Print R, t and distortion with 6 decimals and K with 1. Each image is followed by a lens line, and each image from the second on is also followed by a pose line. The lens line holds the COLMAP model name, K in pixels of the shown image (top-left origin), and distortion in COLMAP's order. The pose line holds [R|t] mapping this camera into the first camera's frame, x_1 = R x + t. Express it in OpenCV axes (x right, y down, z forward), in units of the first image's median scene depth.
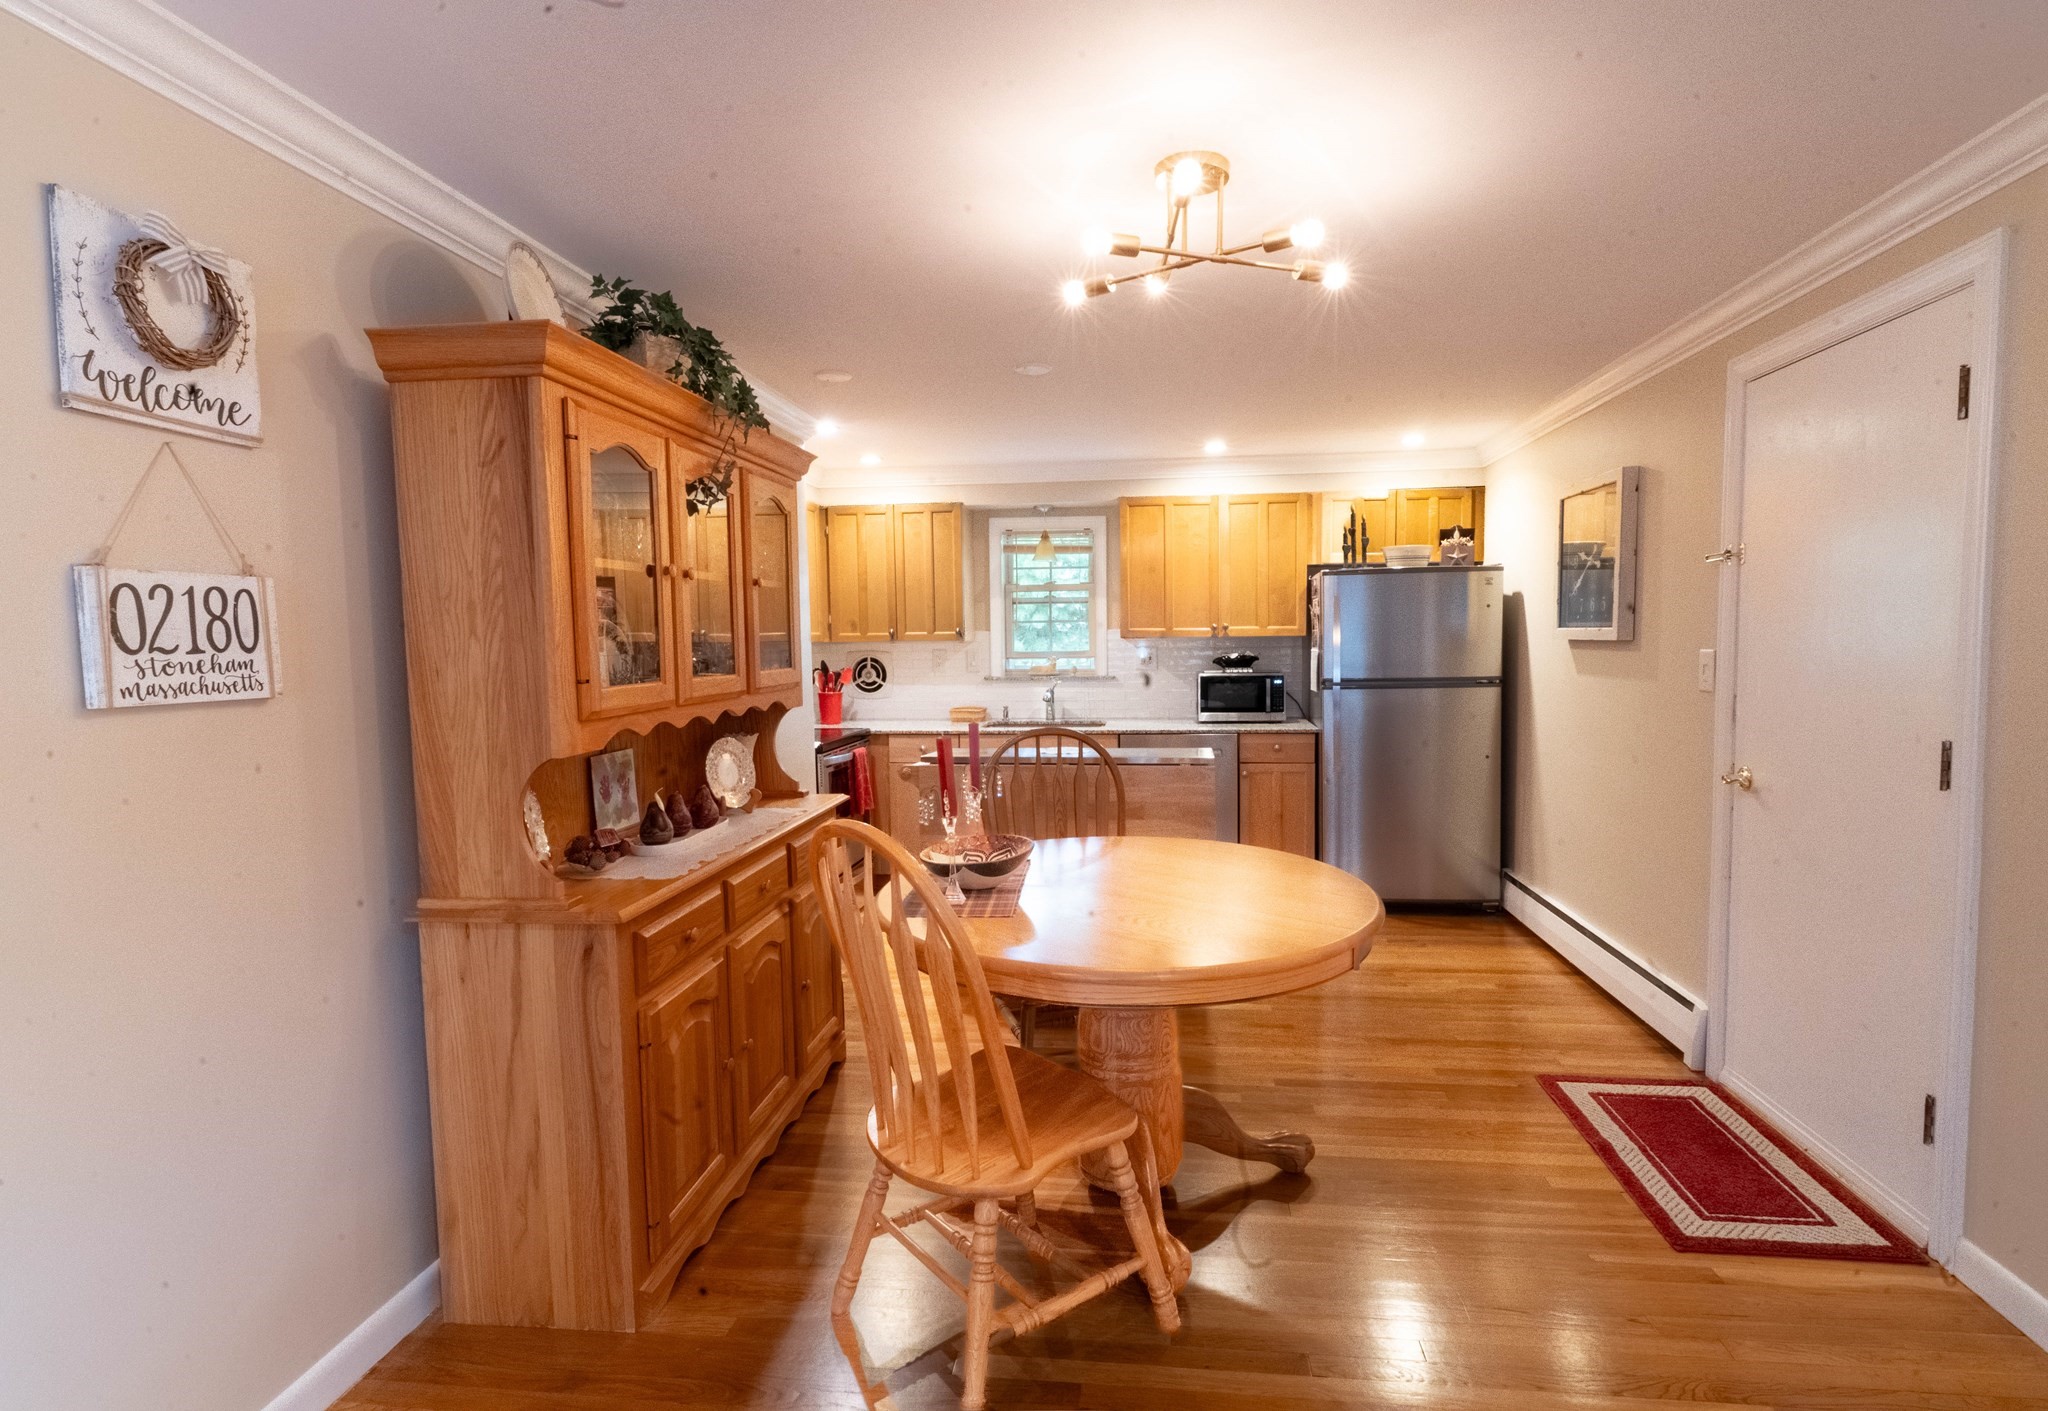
lens RADIAL K [[1053.4, 0, 978.3], [0, 1053.4, 710.8], [0, 0, 1]] dist [0.000083, 0.000135]
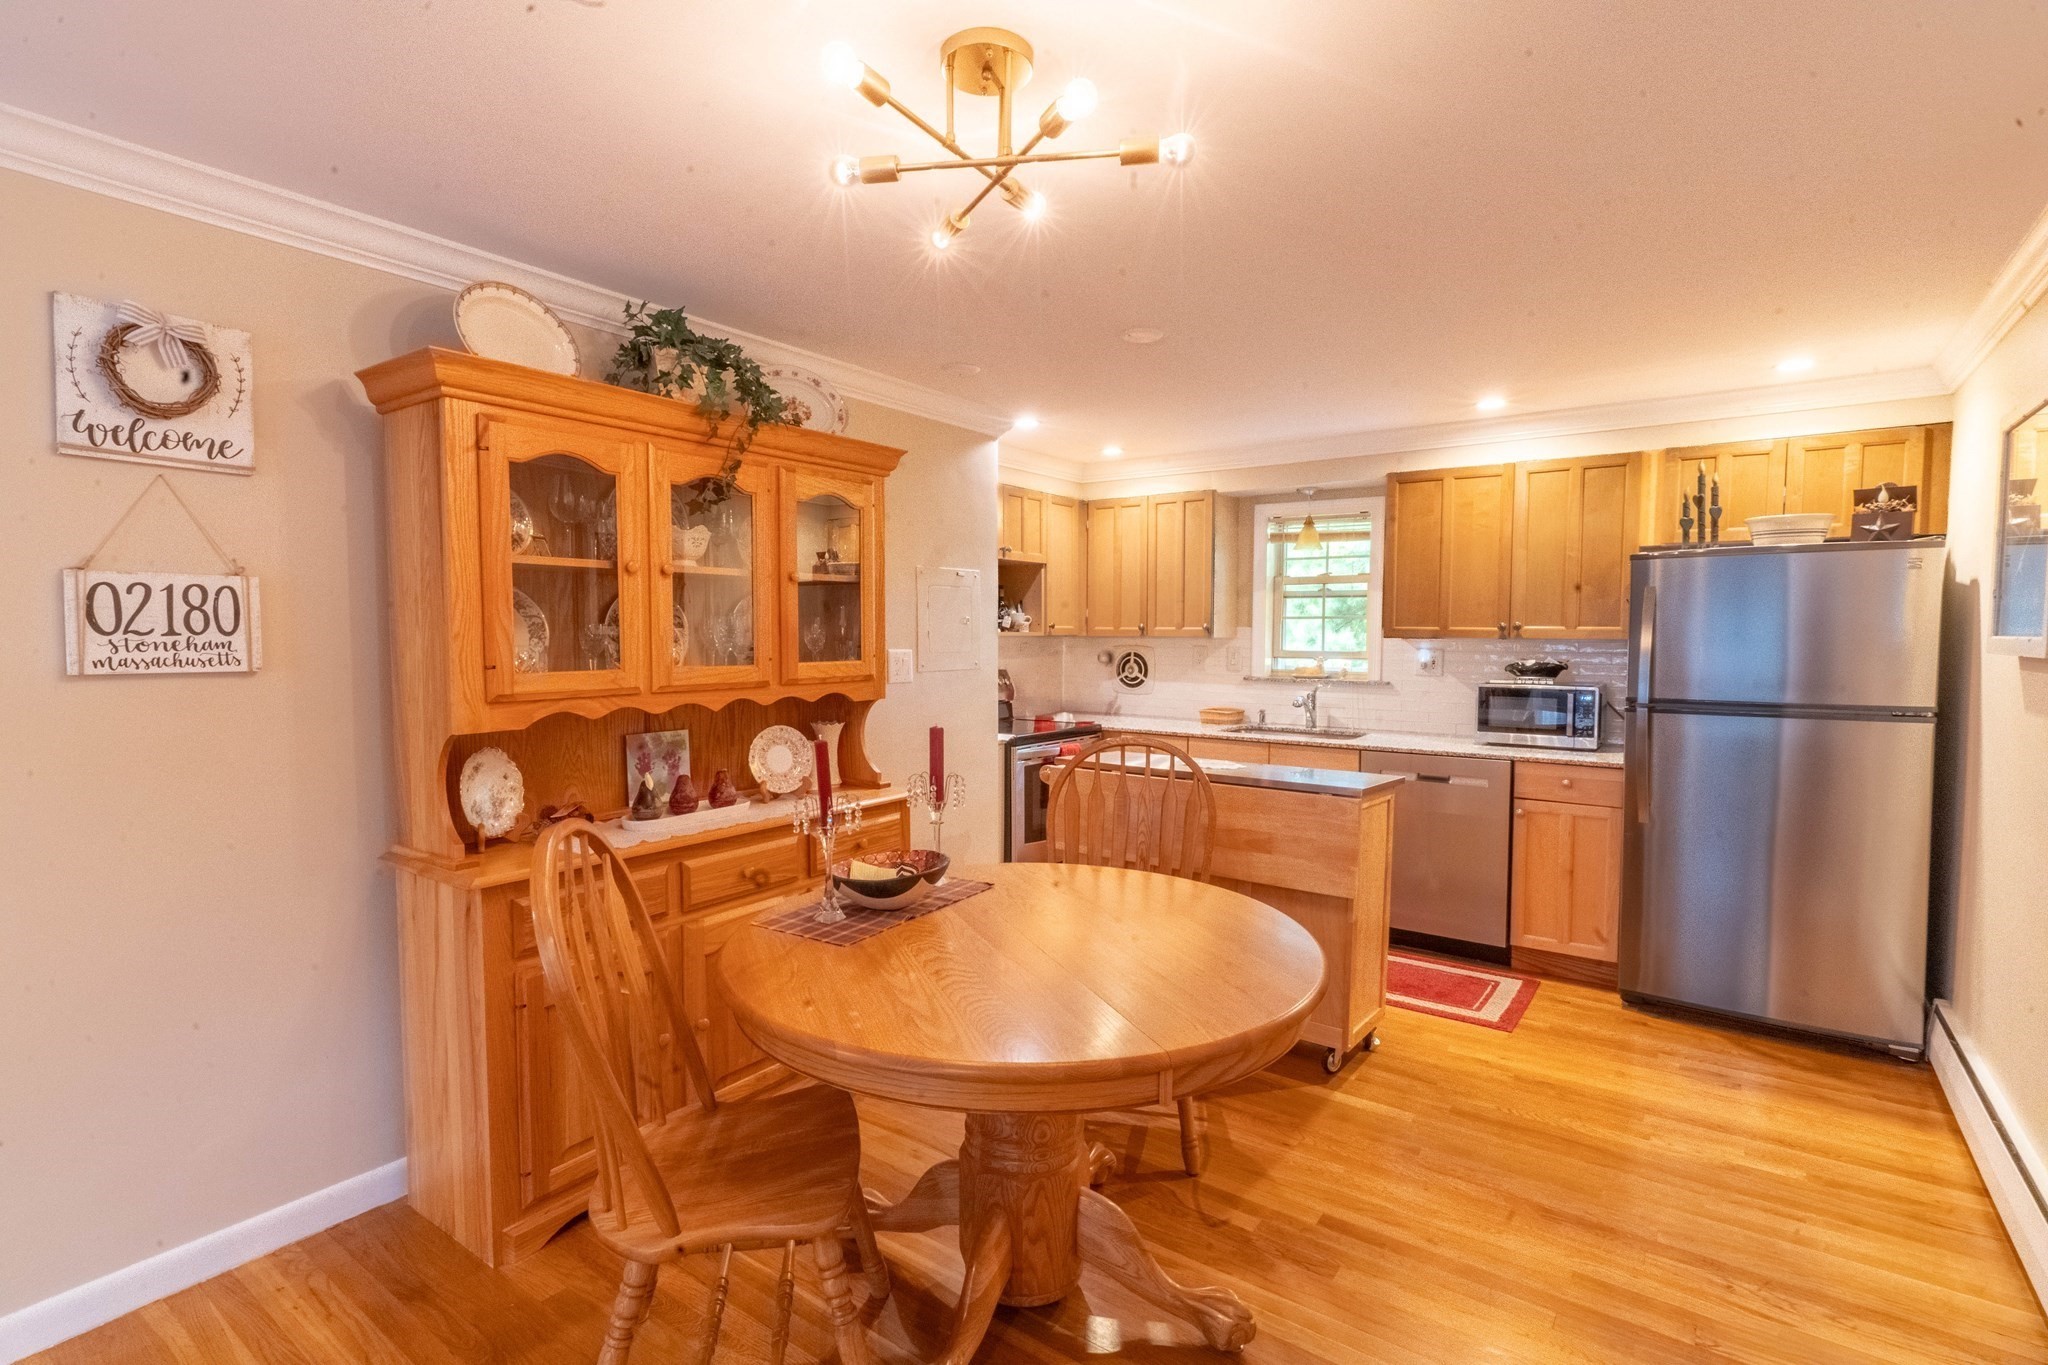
lens RADIAL K [[973.5, 0, 1024.0], [0, 973.5, 682.5], [0, 0, 1]] dist [0.000237, 0.000283]
pose [[0.867877, 0.043033, -0.494912, 0.449454], [-0.050292, 0.998734, -0.001350, -0.027944], [0.494227, 0.026061, 0.868942, 0.278788]]
